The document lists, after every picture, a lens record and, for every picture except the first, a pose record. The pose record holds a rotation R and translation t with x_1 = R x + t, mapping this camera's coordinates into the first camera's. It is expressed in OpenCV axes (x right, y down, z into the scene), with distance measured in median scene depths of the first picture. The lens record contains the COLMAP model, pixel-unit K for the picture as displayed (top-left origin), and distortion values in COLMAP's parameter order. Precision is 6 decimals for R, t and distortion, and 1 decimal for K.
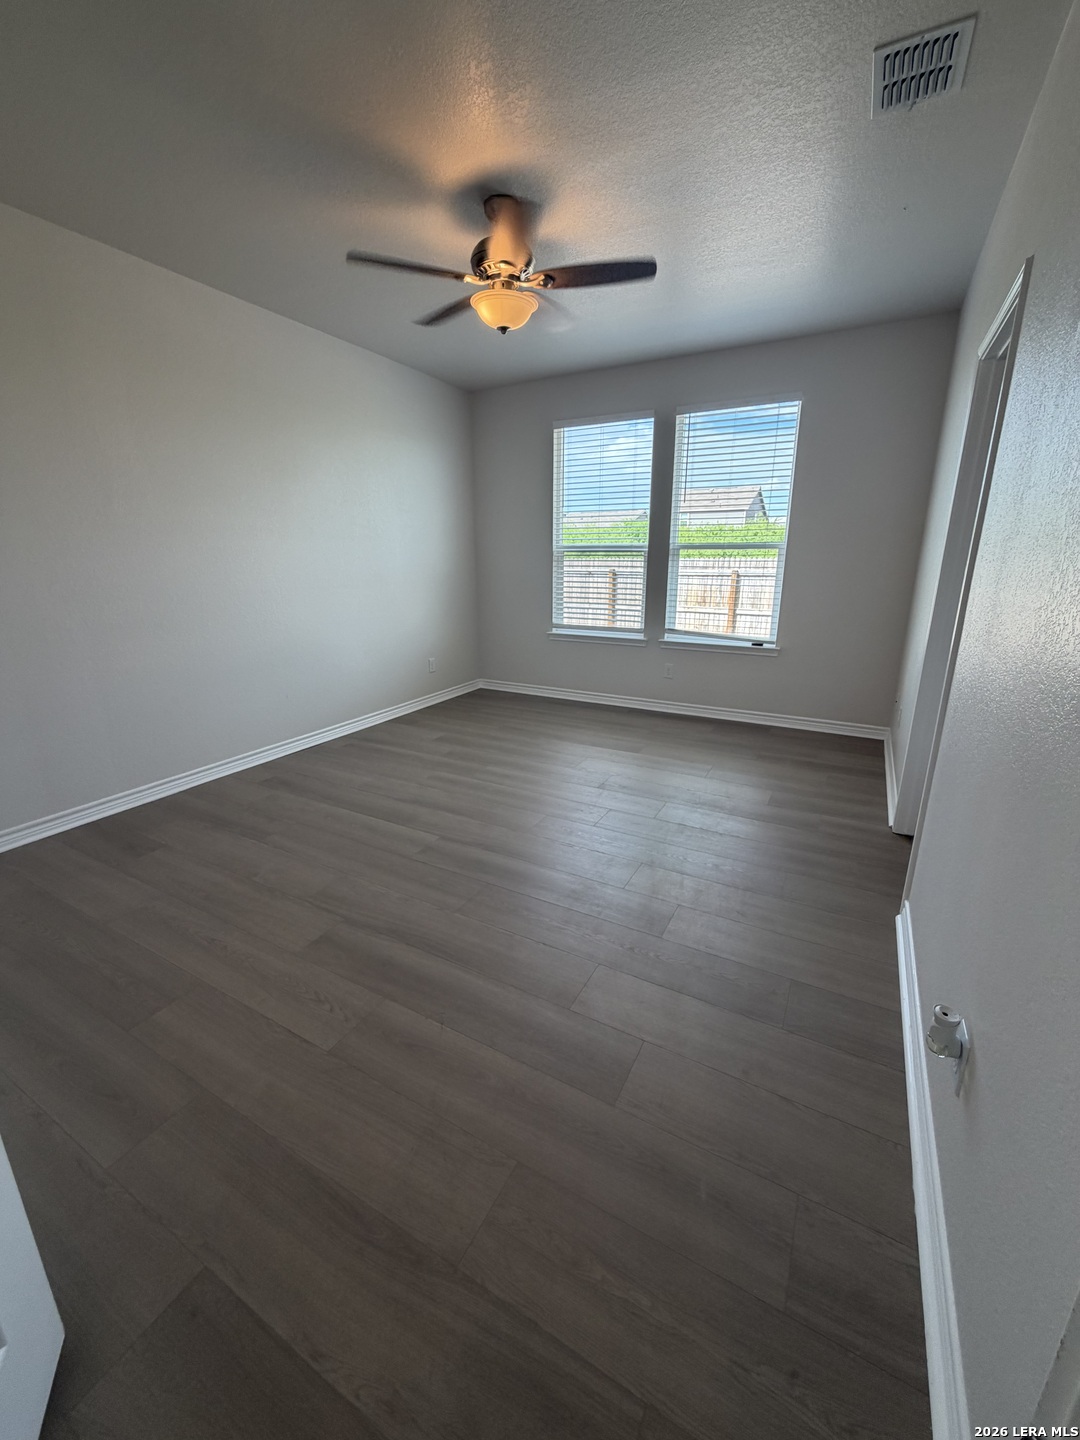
lens RADIAL K [[576.4, 0, 538.3], [0, 576.4, 718.9], [0, 0, 1]] dist [-0.005534, 0.000278]
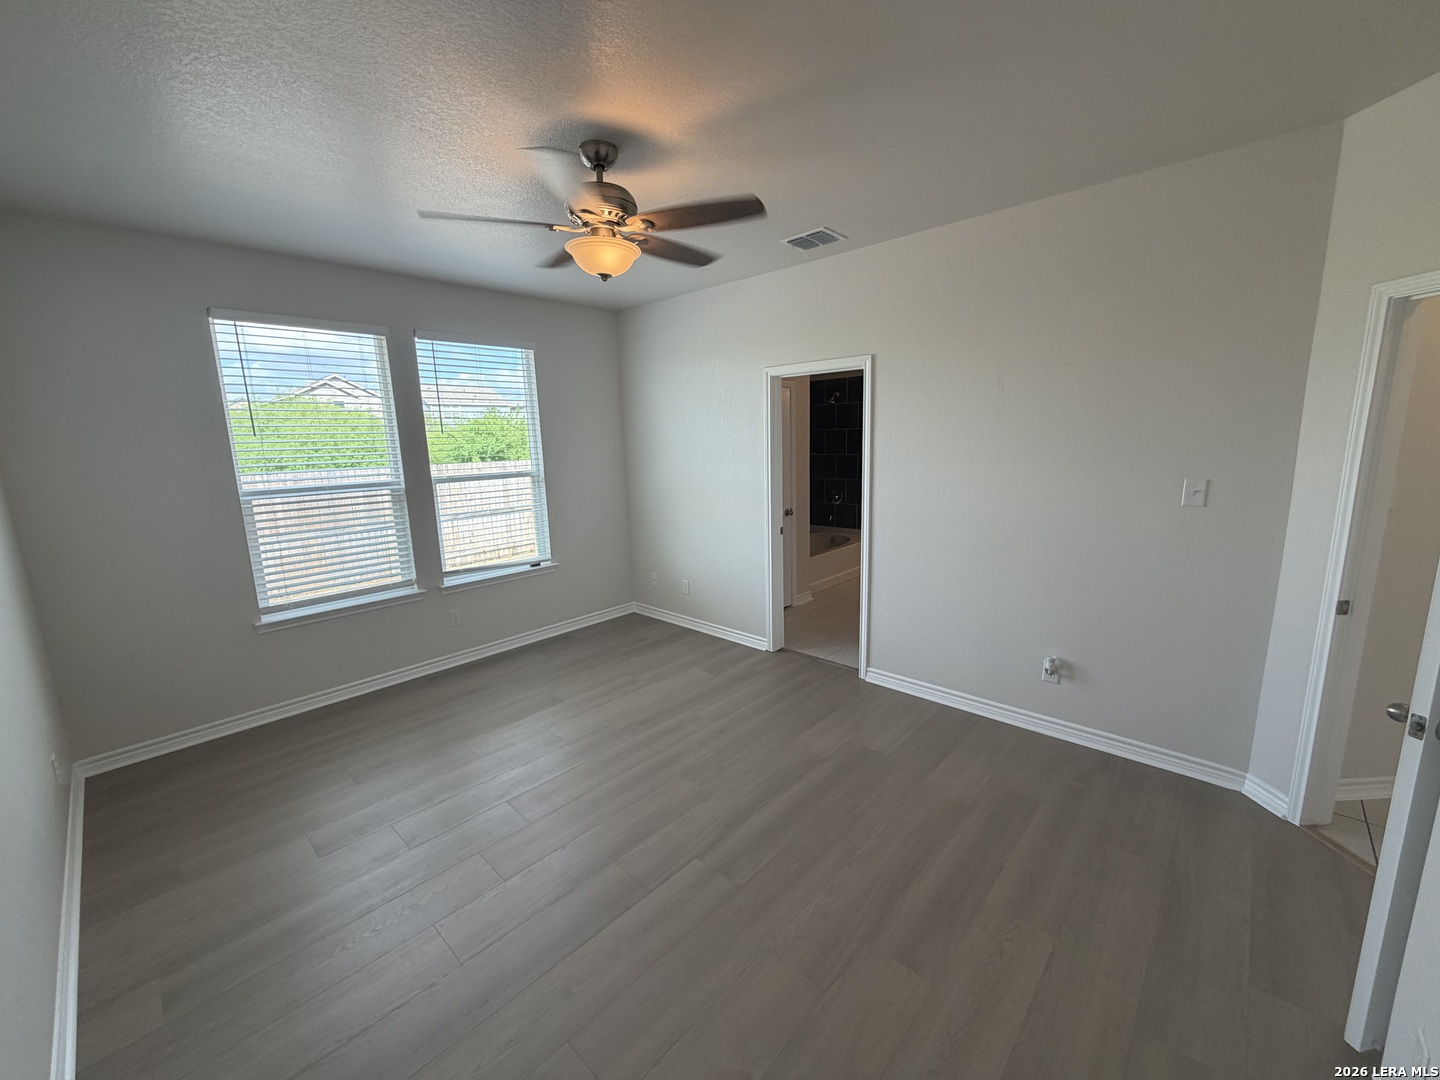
lens RADIAL K [[576.4, 0, 720.1], [0, 576.4, 542.9], [0, 0, 1]] dist [-0.005534, 0.000278]
pose [[0.238967, -0.182087, 0.953802, -0.537112], [0.290760, 0.950609, 0.108630, -0.186847], [-0.926474, 0.251368, 0.280108, 0.392661]]
